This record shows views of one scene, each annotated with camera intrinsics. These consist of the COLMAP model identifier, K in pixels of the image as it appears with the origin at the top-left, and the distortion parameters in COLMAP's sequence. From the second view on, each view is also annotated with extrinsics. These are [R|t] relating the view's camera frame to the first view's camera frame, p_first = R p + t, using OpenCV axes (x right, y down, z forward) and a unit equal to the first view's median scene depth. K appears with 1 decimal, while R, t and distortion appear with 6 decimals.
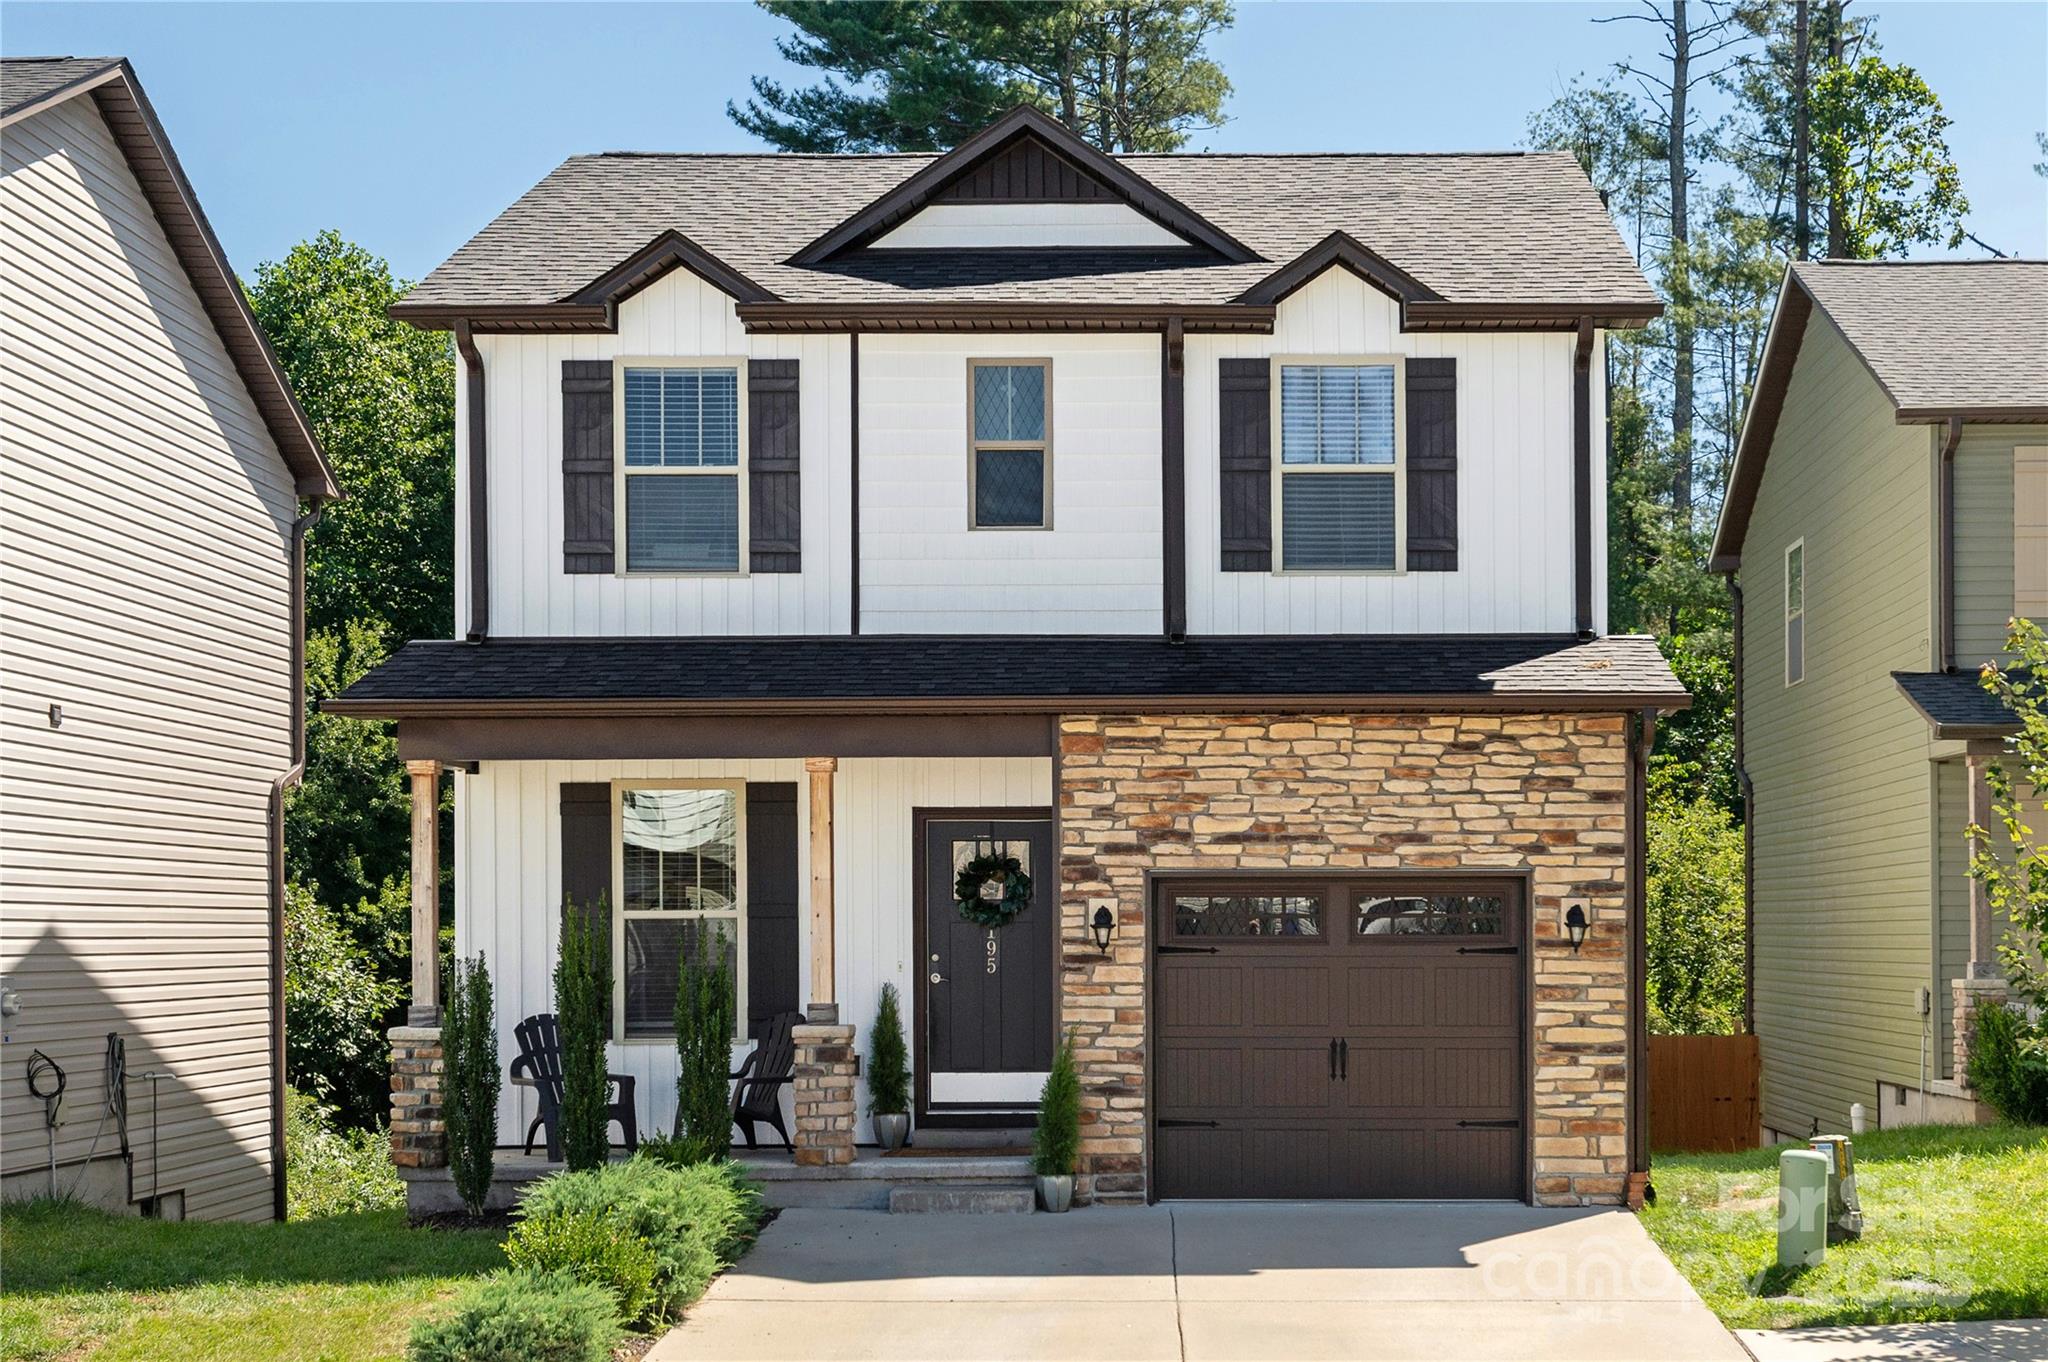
lens RADIAL K [[2036.6, 0, 1023.6], [0, 2036.6, 697.4], [0, 0, 1]] dist [0.014129, 0.000000]
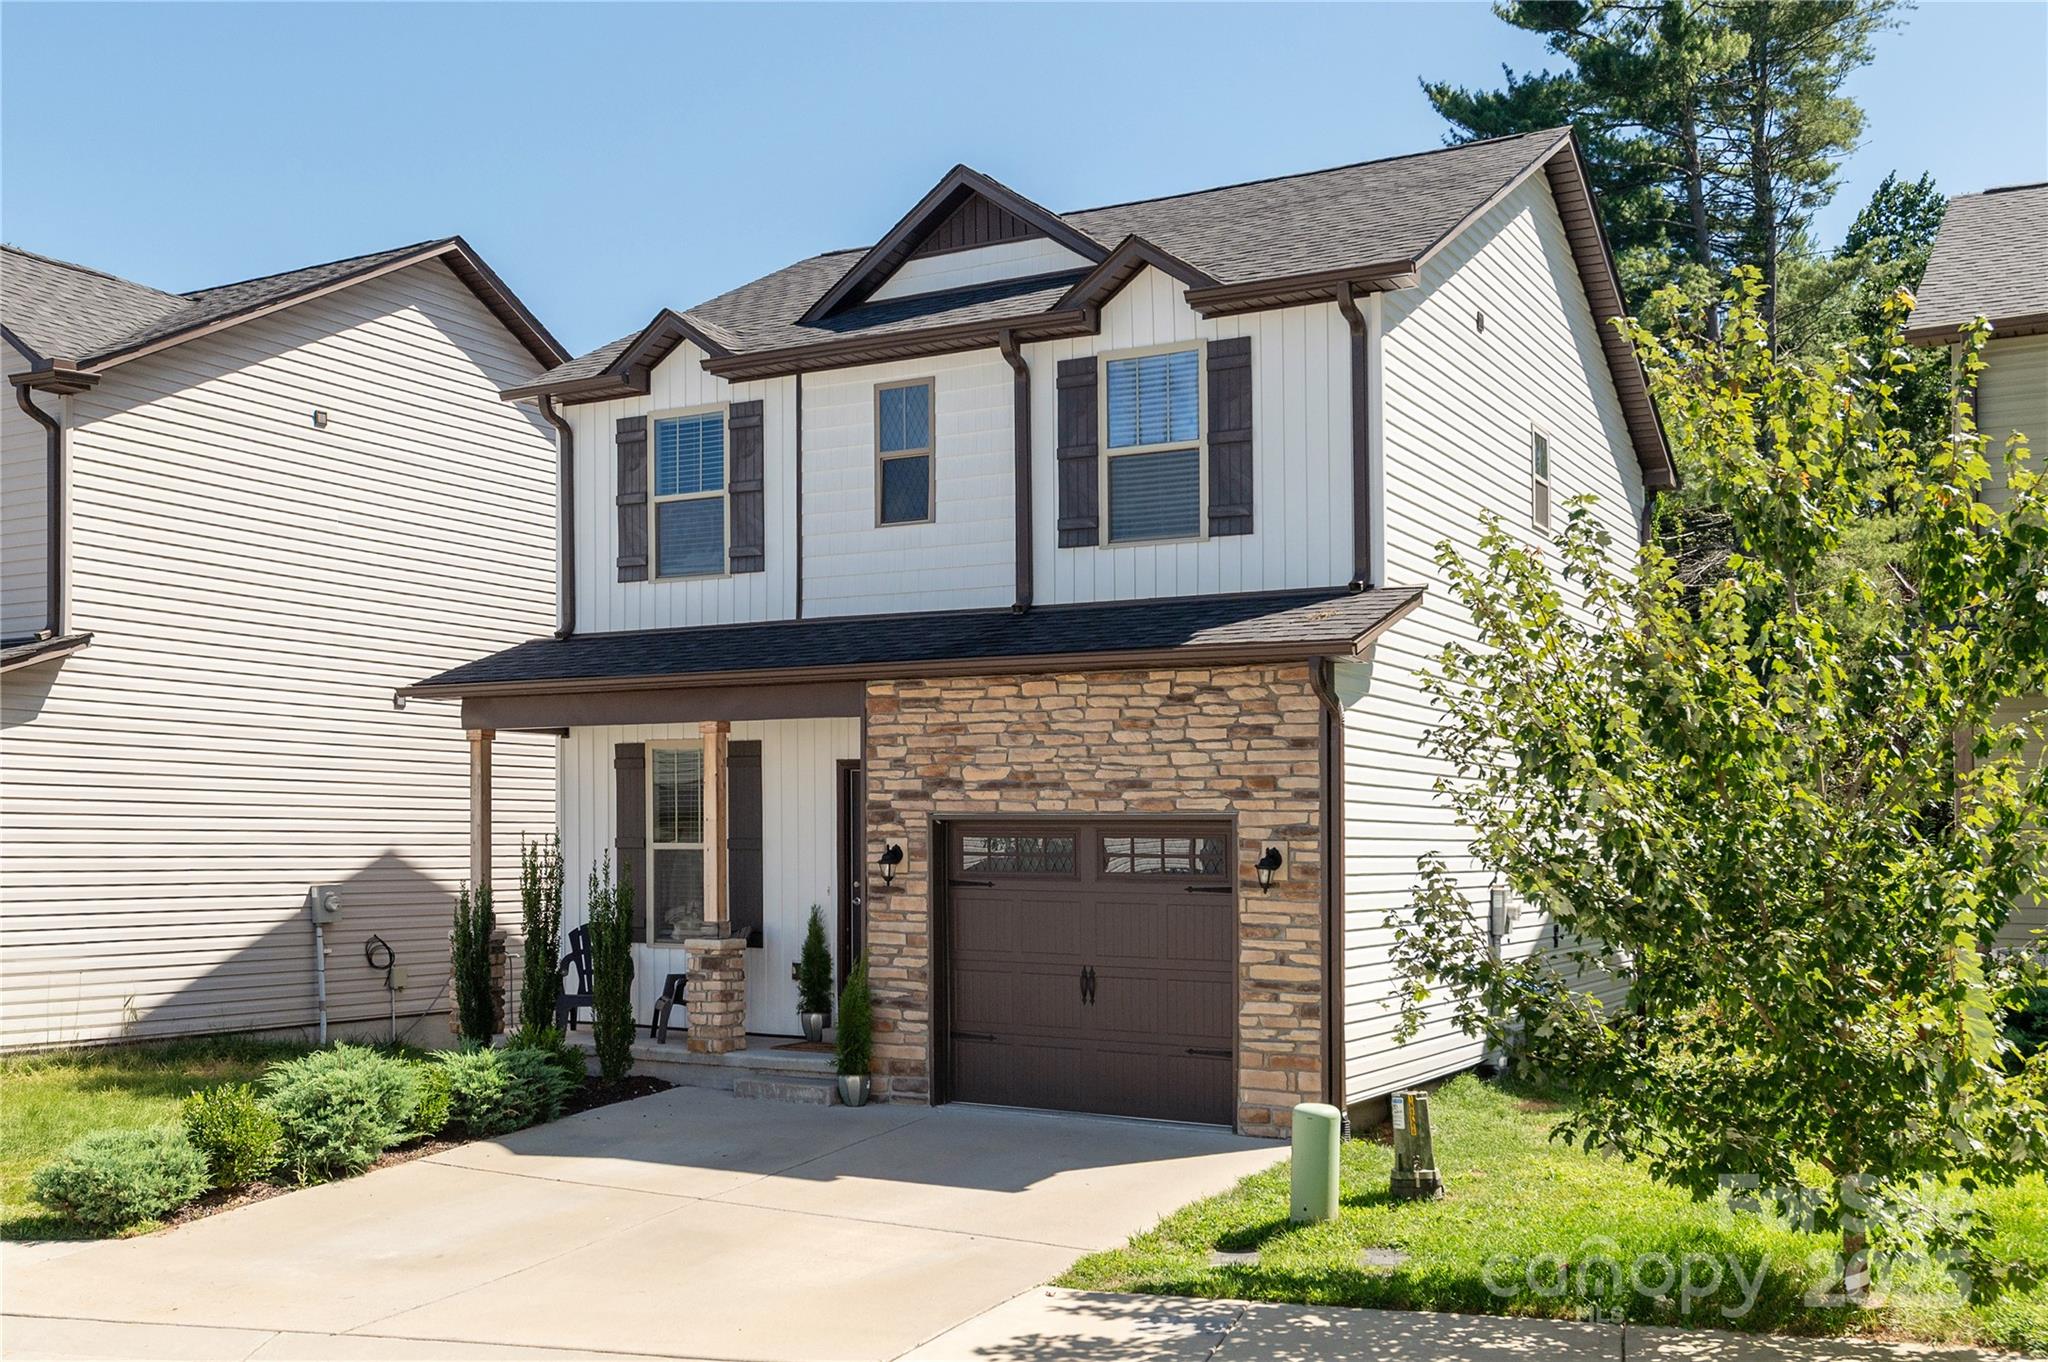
lens RADIAL K [[1568.0, 0, 1023.8], [0, 1568.0, 658.8], [0, 0, 1]] dist [0.004222, 0.001207]
pose [[0.918684, -0.037643, -0.393196, 0.424172], [0.036320, 0.999282, -0.010807, 0.008385], [0.393320, -0.004353, 0.919391, 0.191646]]
